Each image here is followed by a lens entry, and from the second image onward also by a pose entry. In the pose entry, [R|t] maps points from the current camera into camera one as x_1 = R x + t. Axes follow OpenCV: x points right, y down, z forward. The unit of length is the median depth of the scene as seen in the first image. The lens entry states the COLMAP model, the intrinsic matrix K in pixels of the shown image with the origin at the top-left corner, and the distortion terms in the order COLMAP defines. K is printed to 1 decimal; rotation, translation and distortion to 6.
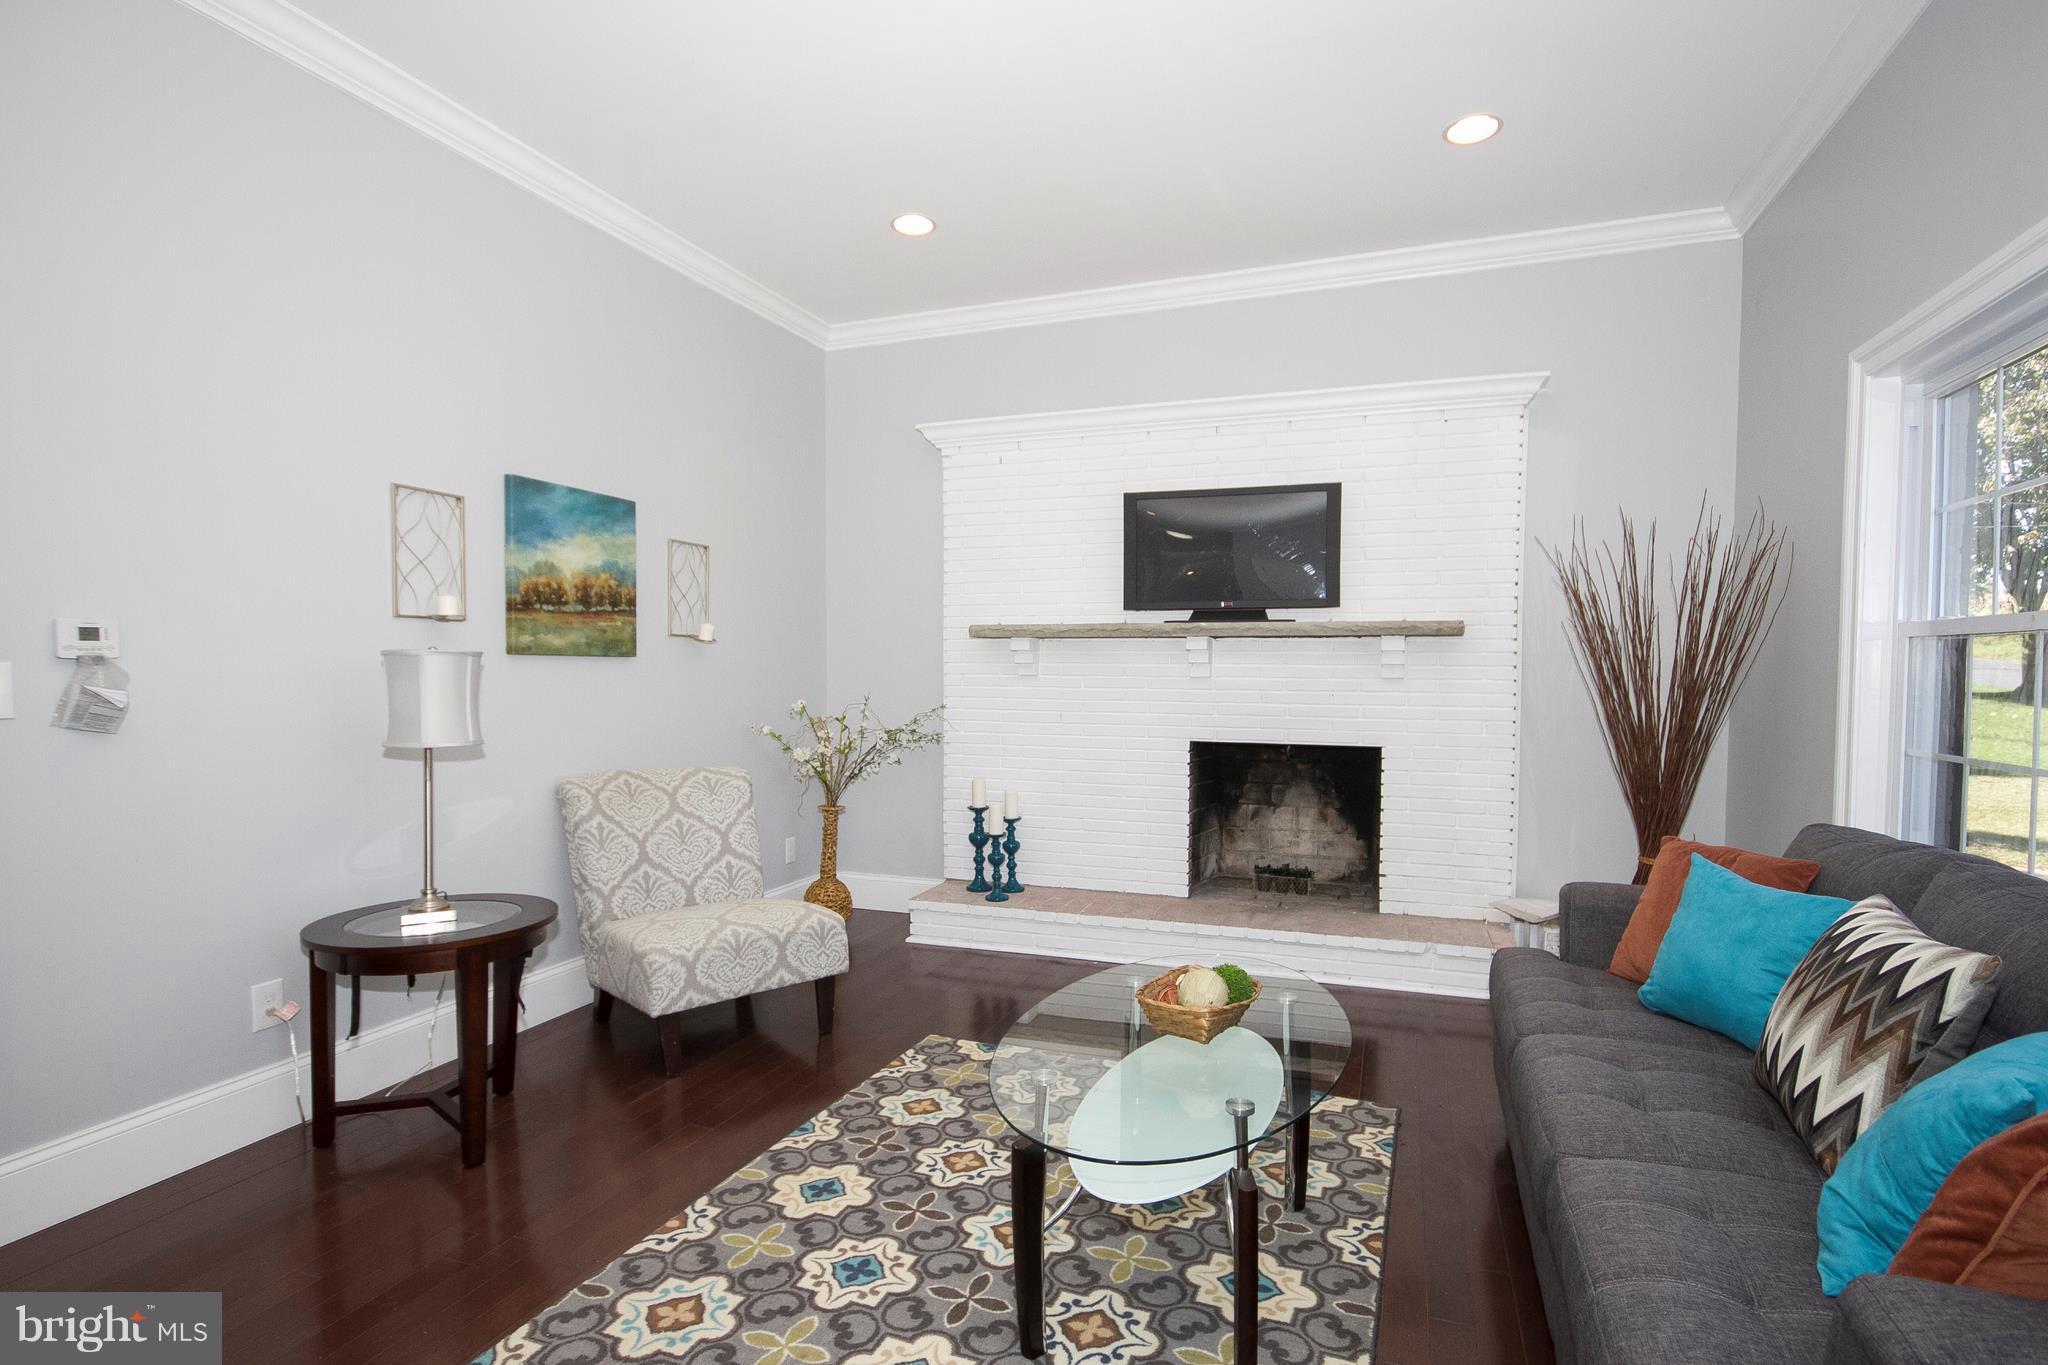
lens RADIAL K [[1030.3, 0, 1031.0], [0, 1030.3, 694.1], [0, 0, 1]] dist [-0.002944, 0.000160]
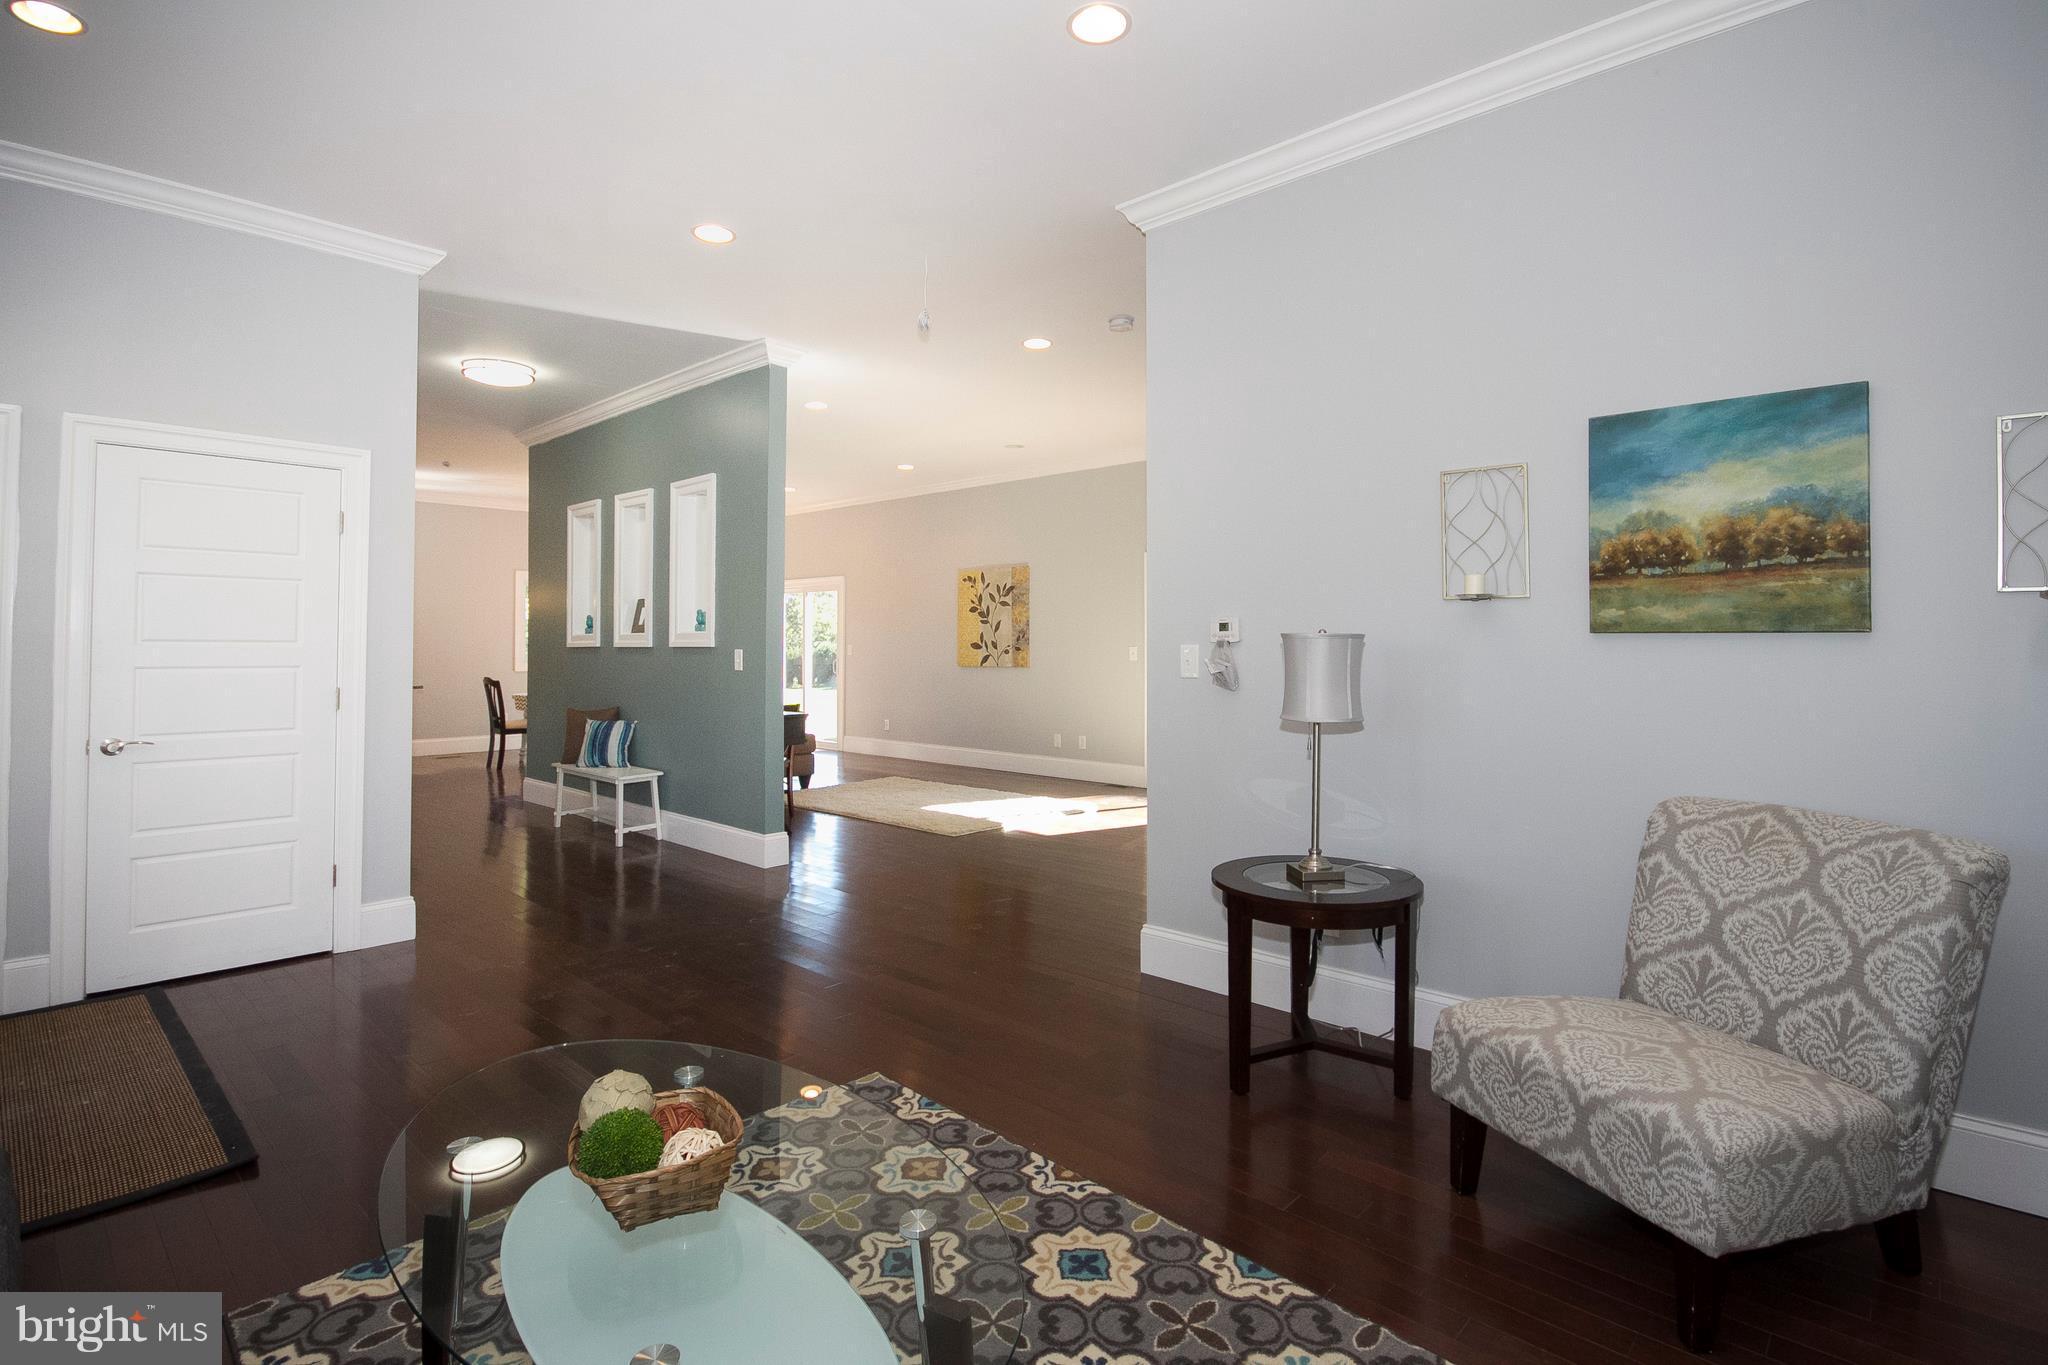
lens RADIAL K [[967.1, 0, 1026.6], [0, 967.1, 634.4], [0, 0, 1]] dist [-0.016793, -0.000301]
pose [[-0.387362, -0.010988, -0.921862, 0.362563], [-0.023445, 0.999723, -0.002065, -0.023440], [0.921630, 0.020813, -0.387512, 0.820533]]
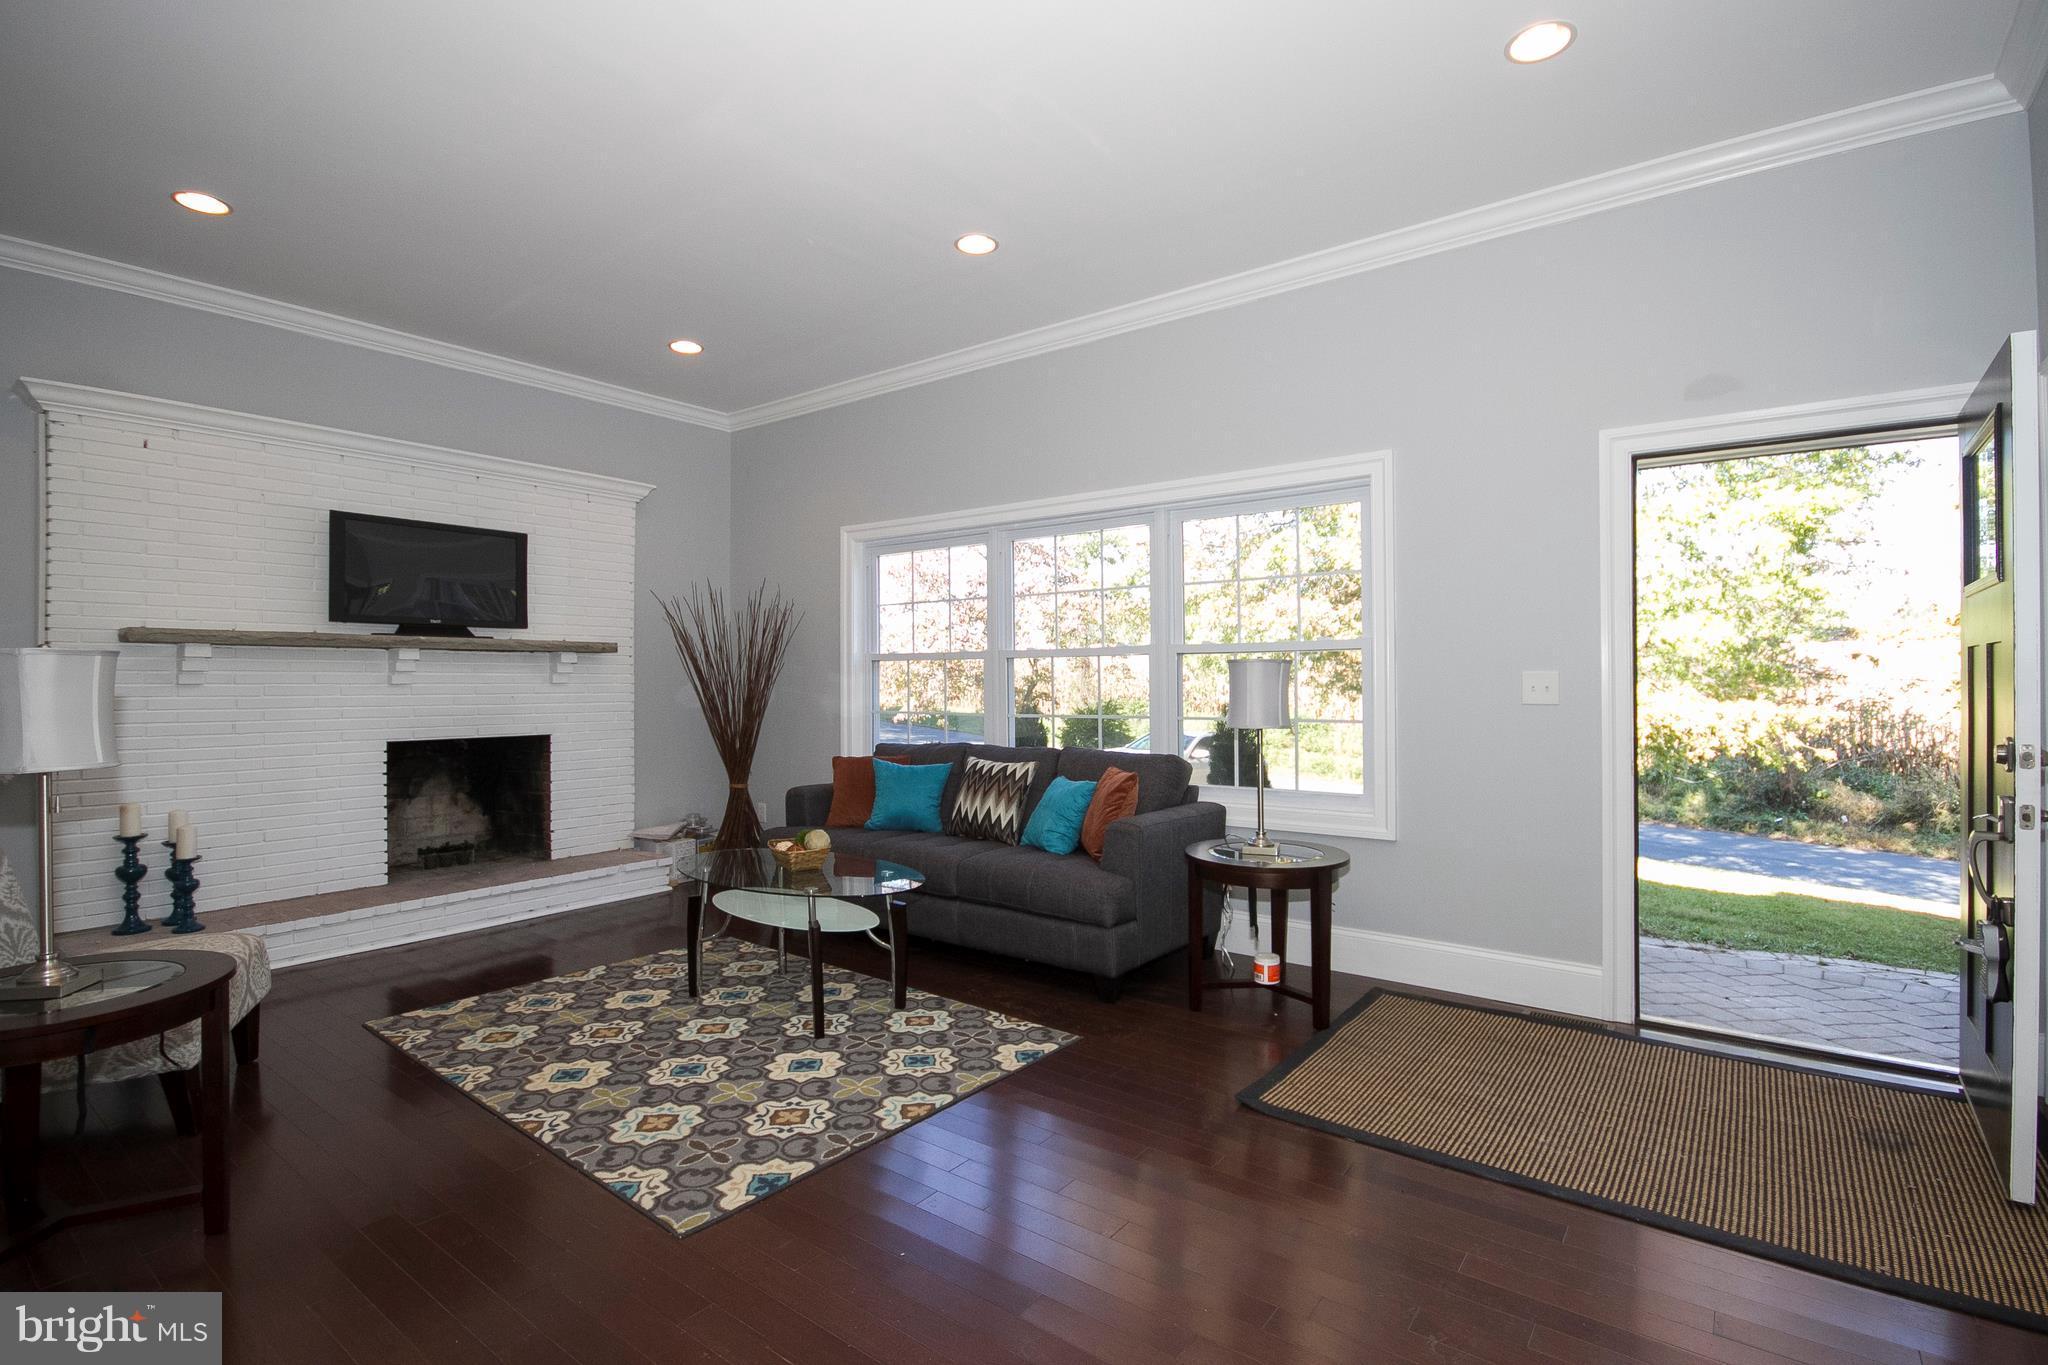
lens RADIAL K [[967.1, 0, 1026.6], [0, 967.1, 634.4], [0, 0, 1]] dist [-0.016793, -0.000301]
pose [[0.294334, 0.039961, 0.954867, -0.792968], [0.028637, 0.998308, -0.050607, 0.002781], [-0.955273, 0.042240, 0.292692, 0.046469]]
